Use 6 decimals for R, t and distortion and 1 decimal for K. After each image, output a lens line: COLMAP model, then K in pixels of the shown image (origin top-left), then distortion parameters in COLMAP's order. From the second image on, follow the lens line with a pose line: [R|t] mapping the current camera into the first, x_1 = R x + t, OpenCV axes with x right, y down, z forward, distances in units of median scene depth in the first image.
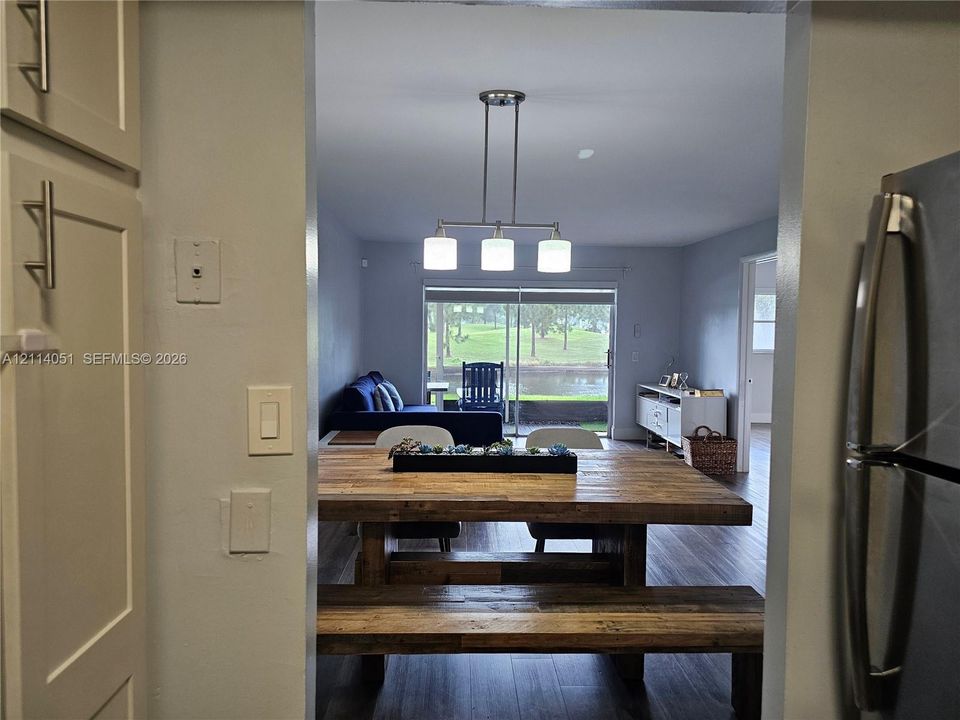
lens RADIAL K [[647.6, 0, 480.3], [0, 647.6, 364.9], [0, 0, 1]] dist [0.072590, -0.064509]
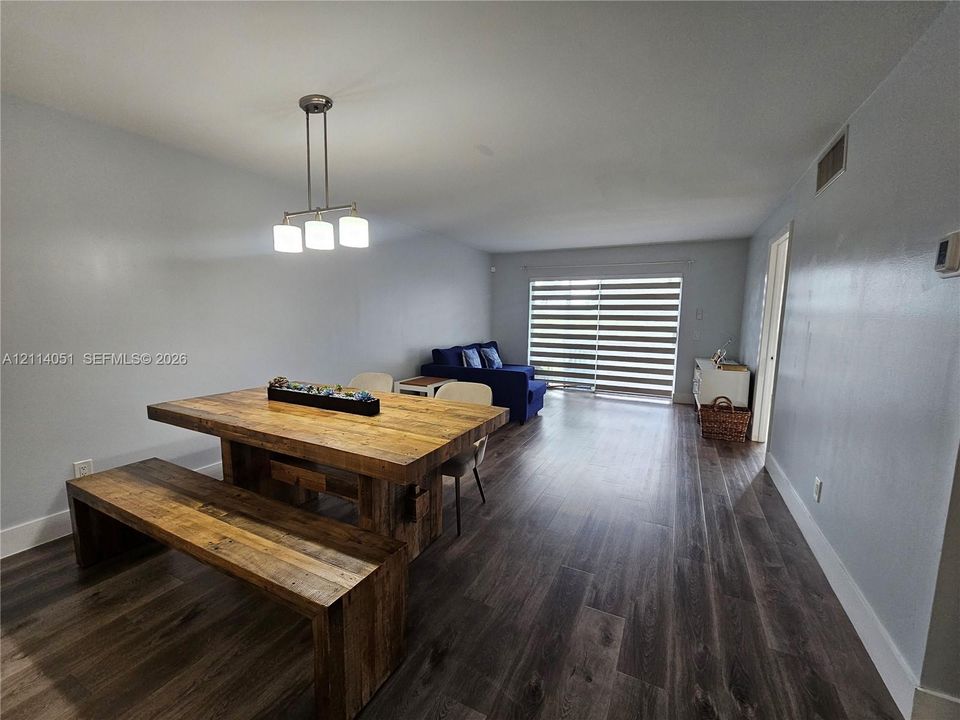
lens RADIAL K [[397.0, 0, 476.4], [0, 397.0, 365.6], [0, 0, 1]] dist [0.000988, -0.000024]
pose [[0.873984, 0.058423, -0.482430, 0.238806], [-0.030926, 0.997421, 0.064762, 0.007998], [0.484970, -0.041682, 0.873537, 0.164888]]
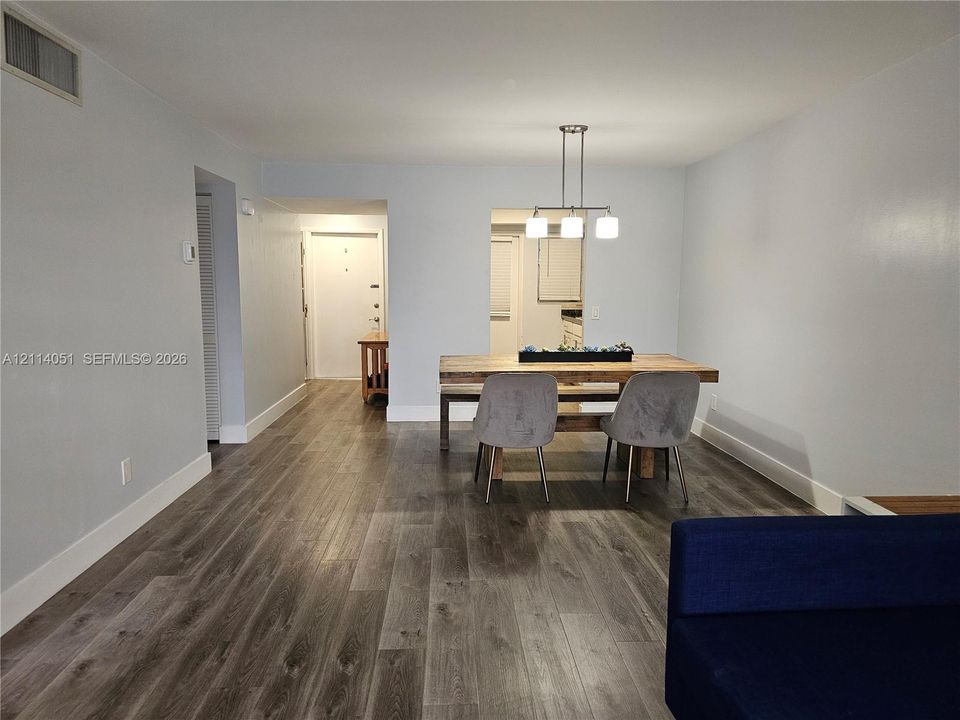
lens RADIAL K [[647.6, 0, 480.3], [0, 647.6, 364.9], [0, 0, 1]] dist [0.072590, -0.064509]
pose [[-0.999726, -0.010532, -0.020923, 0.099299], [-0.014204, 0.982833, 0.183950, -0.043936], [0.018627, 0.184197, -0.982713, 0.934027]]
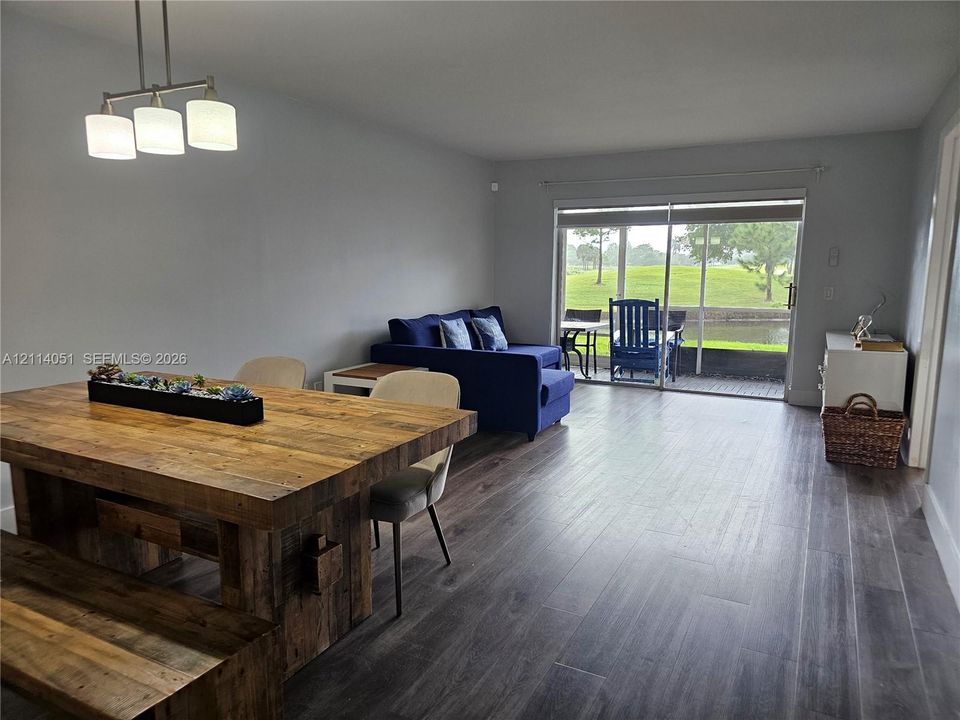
lens RADIAL K [[647.6, 0, 480.3], [0, 647.6, 364.9], [0, 0, 1]] dist [0.072590, -0.064509]
pose [[0.867976, 0.066966, -0.492071, 0.266979], [-0.024228, 0.995397, 0.092727, 0.008476], [0.496015, -0.068563, 0.865603, 0.175332]]
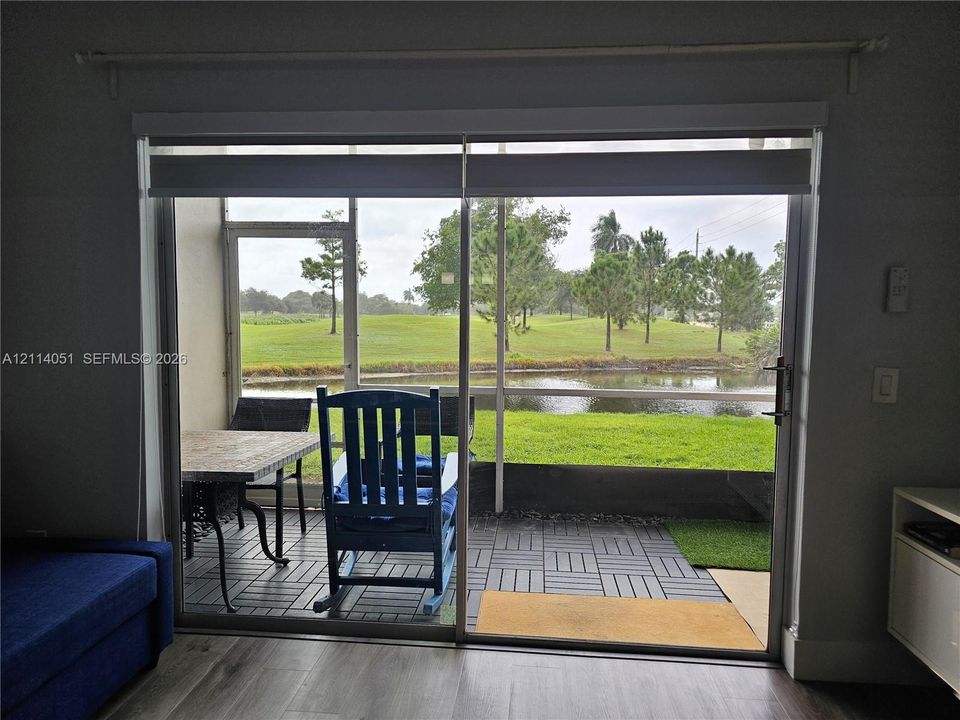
lens RADIAL K [[647.6, 0, 480.3], [0, 647.6, 364.9], [0, 0, 1]] dist [0.072590, -0.064509]
pose [[0.992369, 0.009292, -0.122951, 0.104951], [-0.007781, 0.999888, 0.012762, -0.023450], [0.123056, -0.011707, 0.992331, 0.708068]]
